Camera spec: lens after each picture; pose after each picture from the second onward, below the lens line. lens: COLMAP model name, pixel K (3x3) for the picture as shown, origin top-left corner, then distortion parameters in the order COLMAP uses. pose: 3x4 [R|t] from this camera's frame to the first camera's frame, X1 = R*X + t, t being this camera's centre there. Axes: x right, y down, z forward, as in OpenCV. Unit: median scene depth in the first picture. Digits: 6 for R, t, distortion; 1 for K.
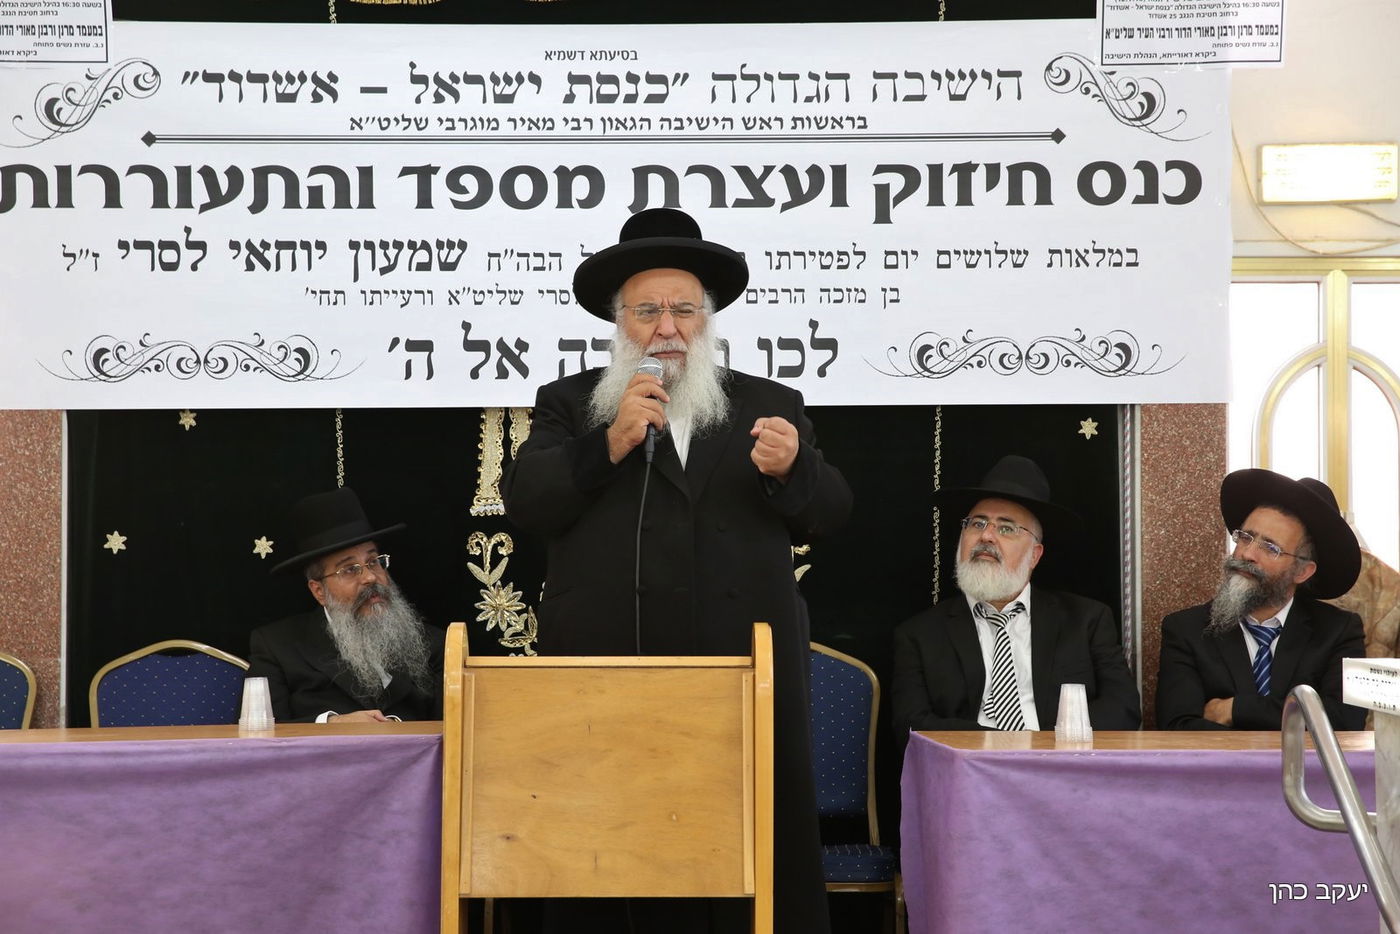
lens RADIAL K [[2701.2, 0, 700.0], [0, 2701.2, 467.0], [0, 0, 1]] dist [0.152227, -0.019222]
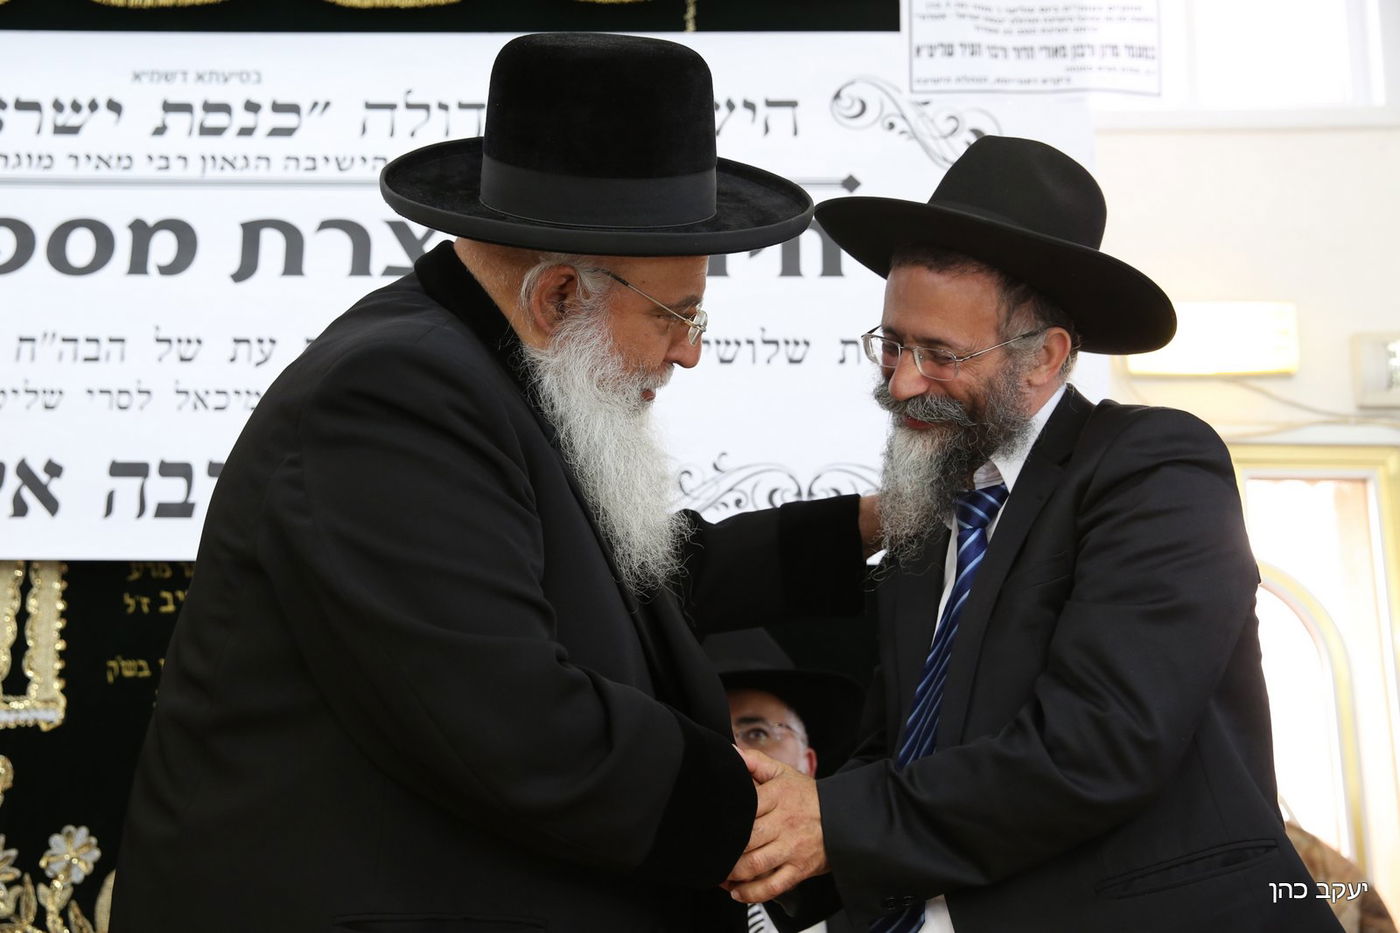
lens RADIAL K [[1633.8, 0, 700.0], [0, 1633.8, 466.5], [0, 0, 1]] dist [0.004659, 0.035587]
pose [[0.999903, 0.012110, -0.006825, 0.096555], [-0.013459, 0.966163, -0.257581, 0.056396], [0.003475, 0.257648, 0.966233, 0.611307]]
